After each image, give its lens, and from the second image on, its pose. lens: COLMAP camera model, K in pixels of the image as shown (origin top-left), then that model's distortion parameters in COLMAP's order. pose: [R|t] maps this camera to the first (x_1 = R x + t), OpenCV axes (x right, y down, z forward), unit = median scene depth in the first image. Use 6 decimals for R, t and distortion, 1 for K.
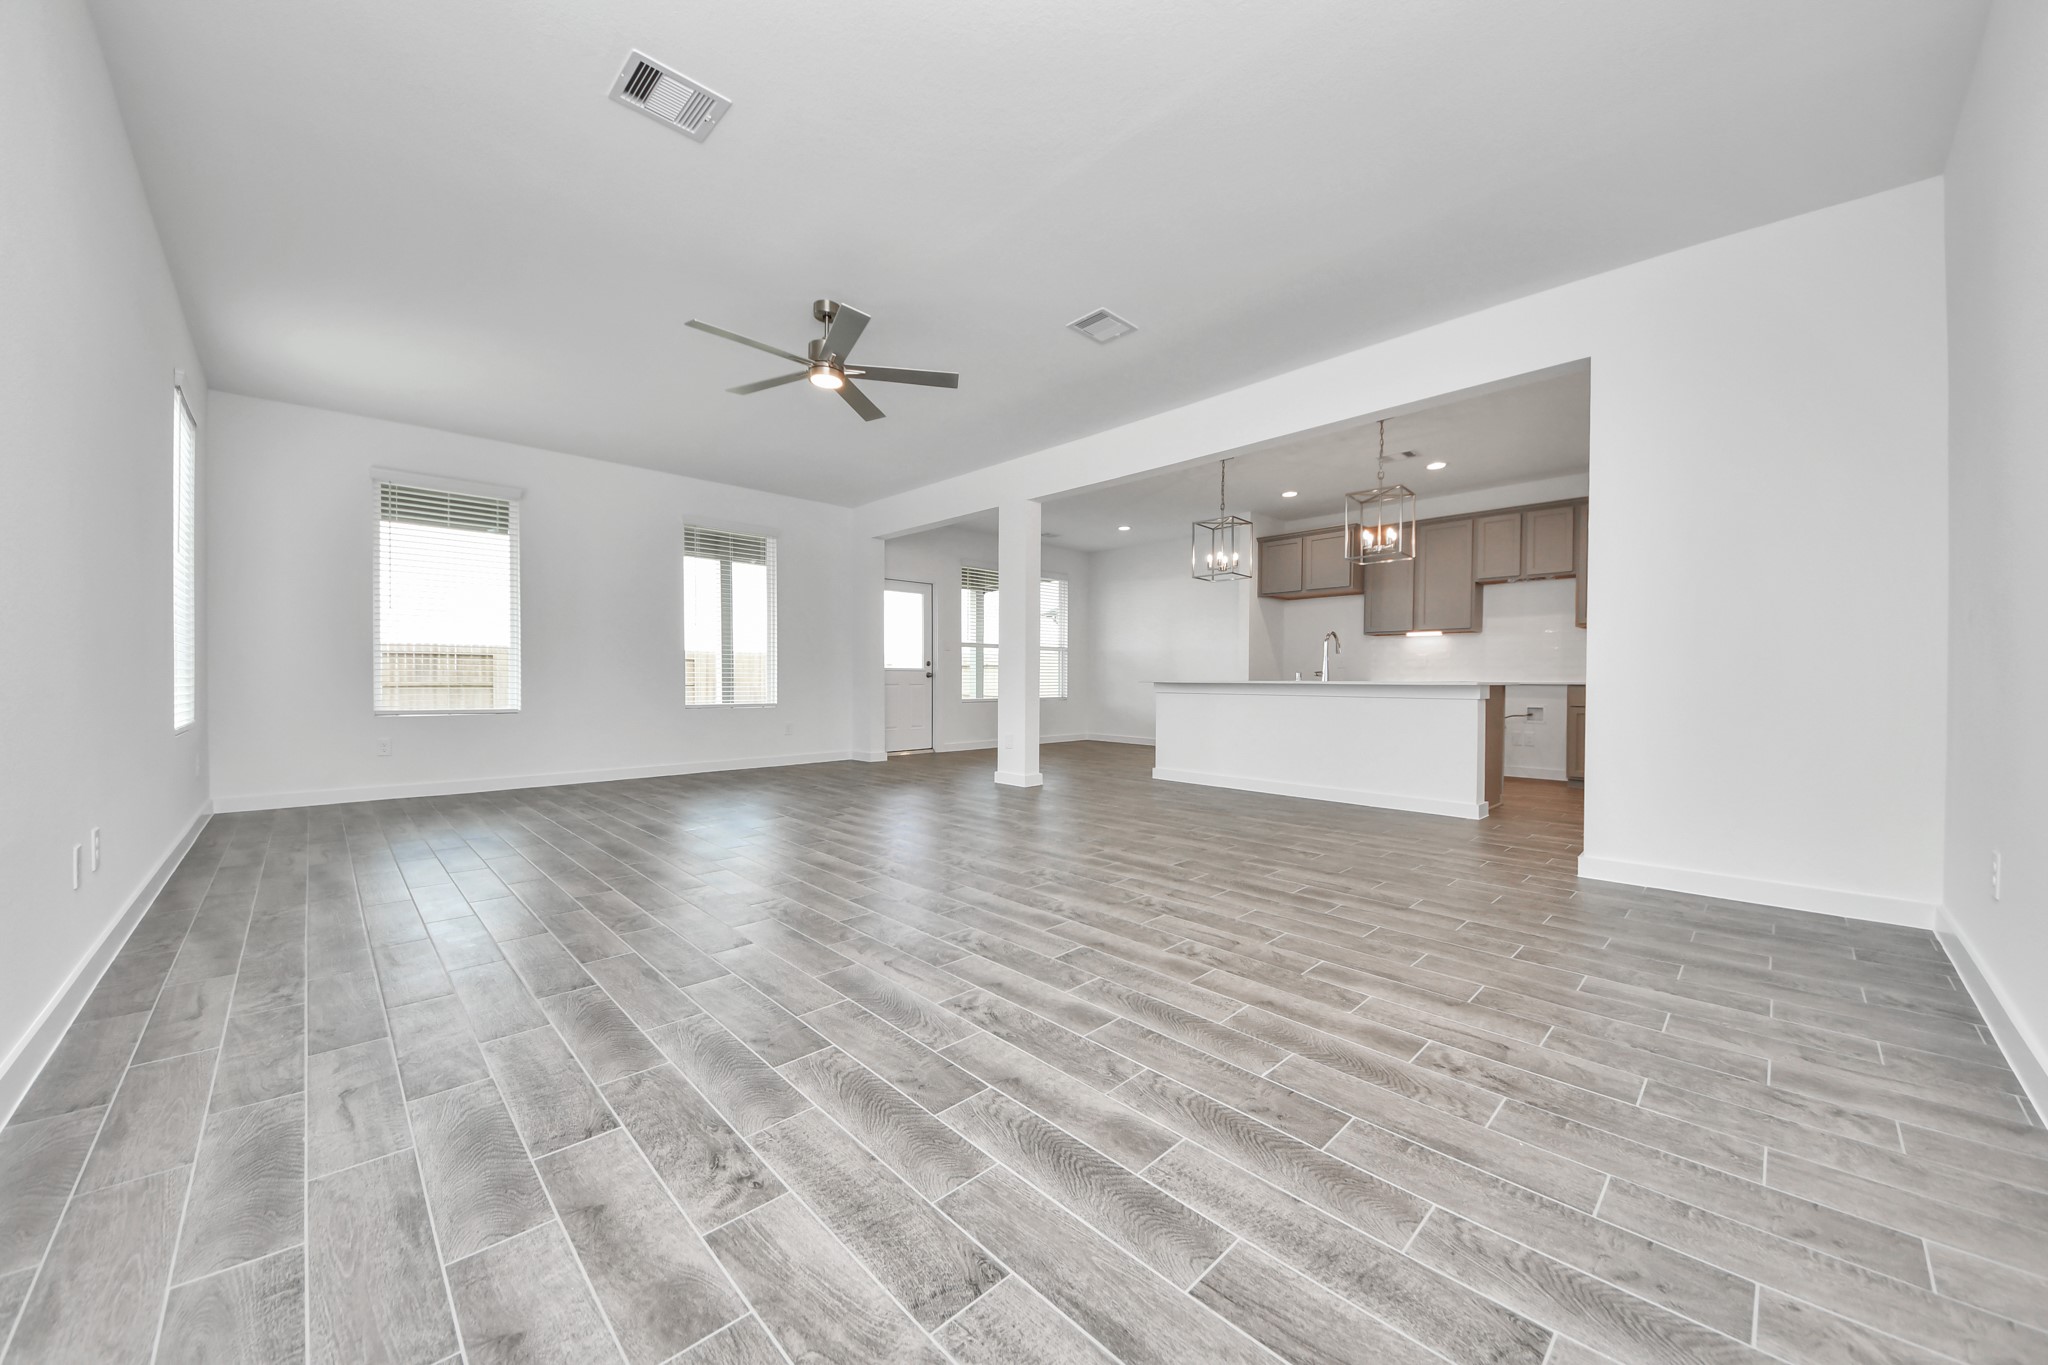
lens RADIAL K [[734.1, 0, 1008.6], [0, 734.1, 677.5], [0, 0, 1]] dist [0.008815, -0.008543]
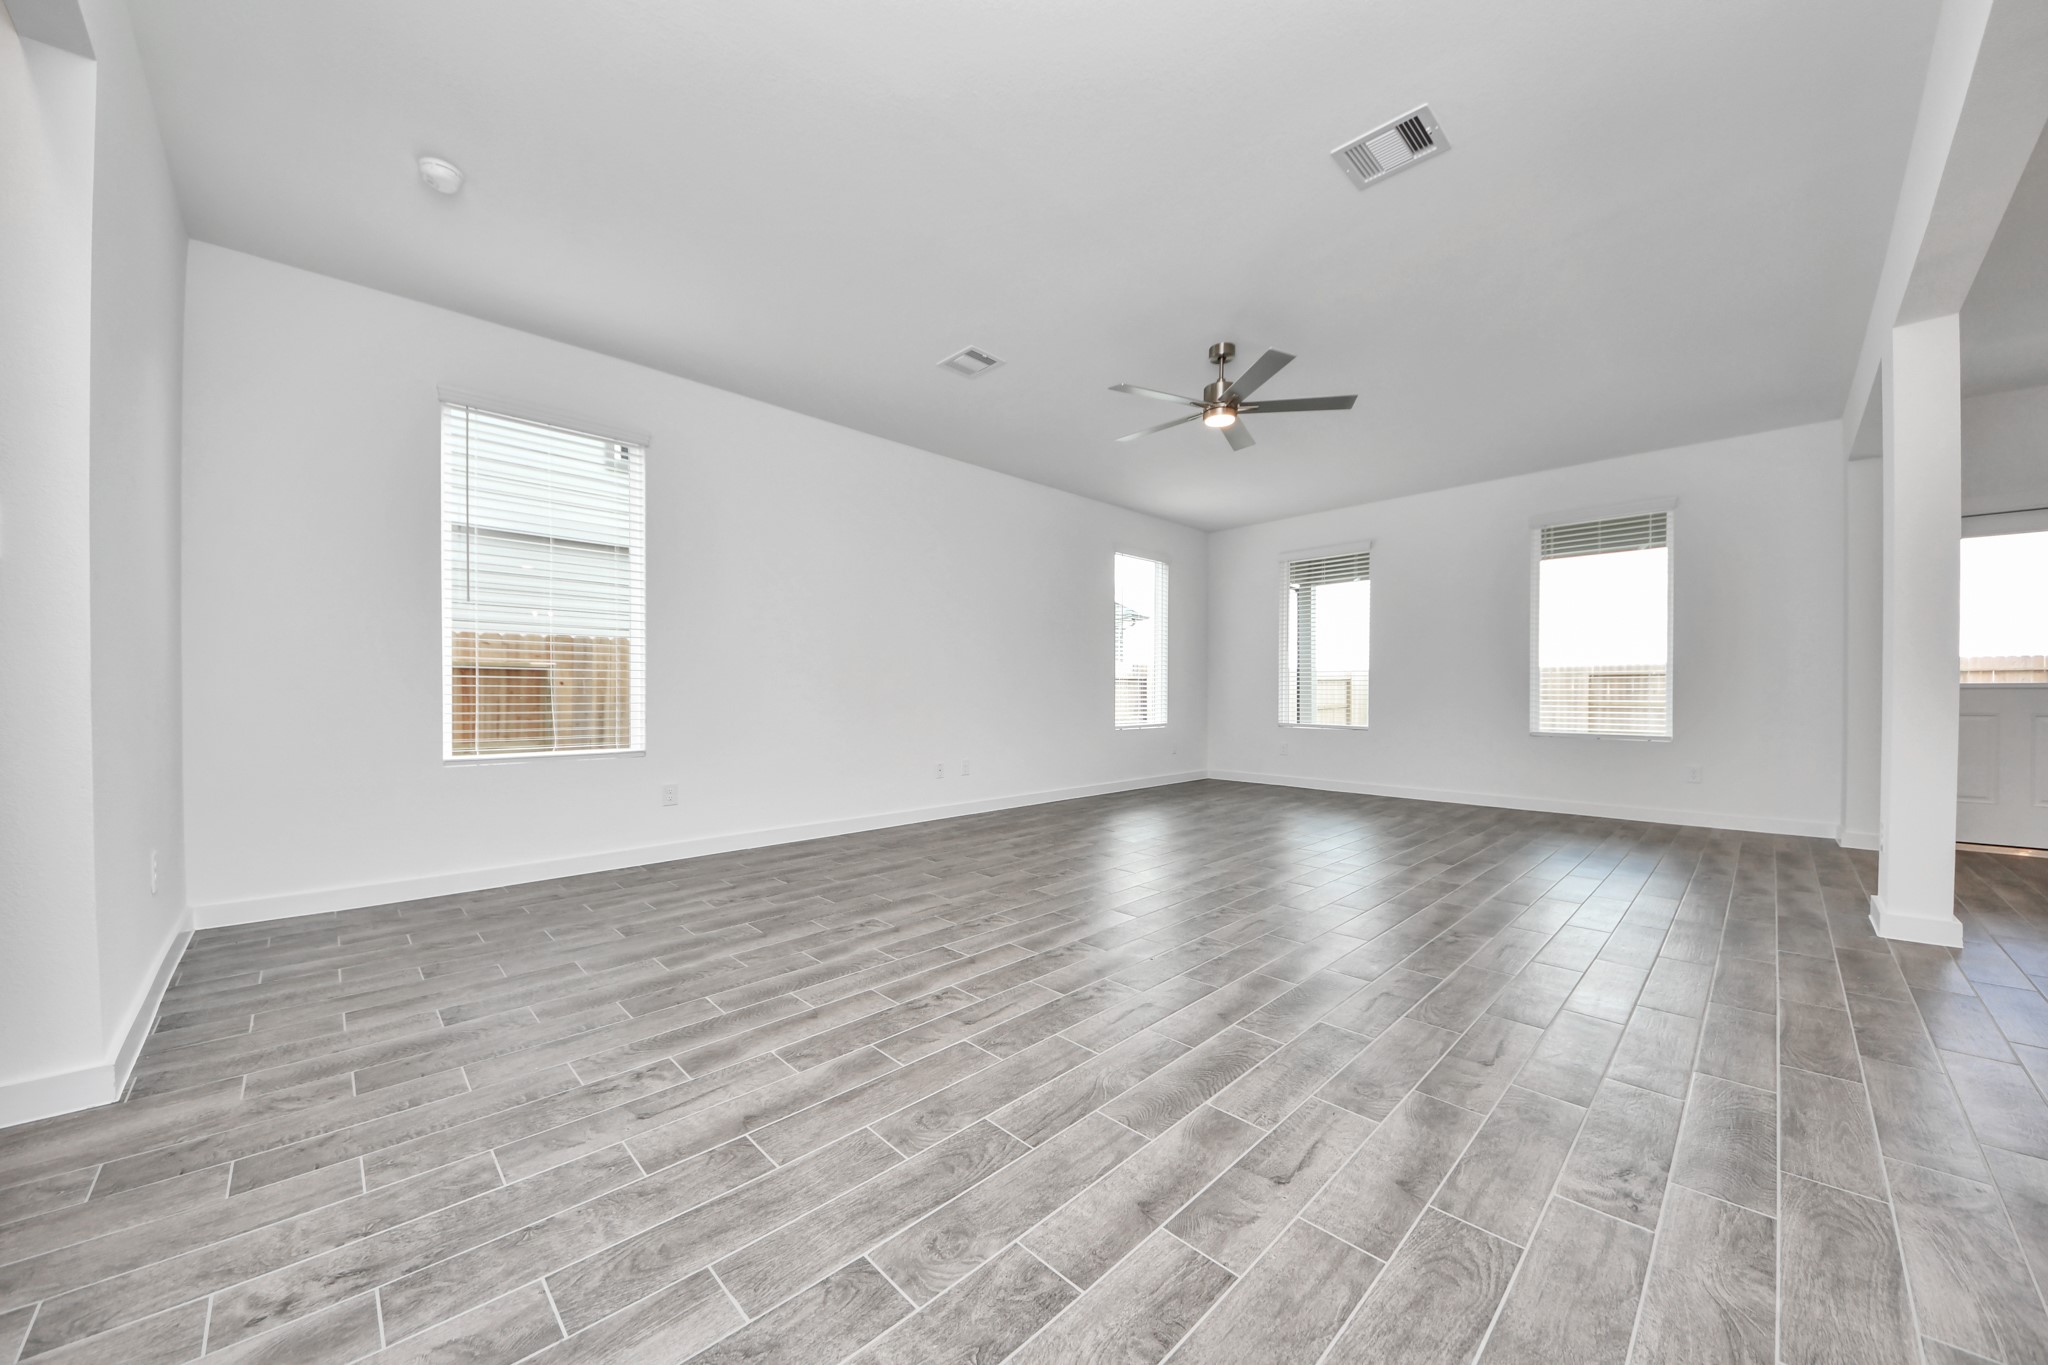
lens RADIAL K [[734.1, 0, 1049.7], [0, 734.1, 689.6], [0, 0, 1]] dist [0.008815, -0.008543]
pose [[0.030680, -0.005580, -0.999514, 1.400082], [-0.008013, 0.999951, -0.005828, -0.020722], [0.999497, 0.008188, 0.030634, 1.285847]]
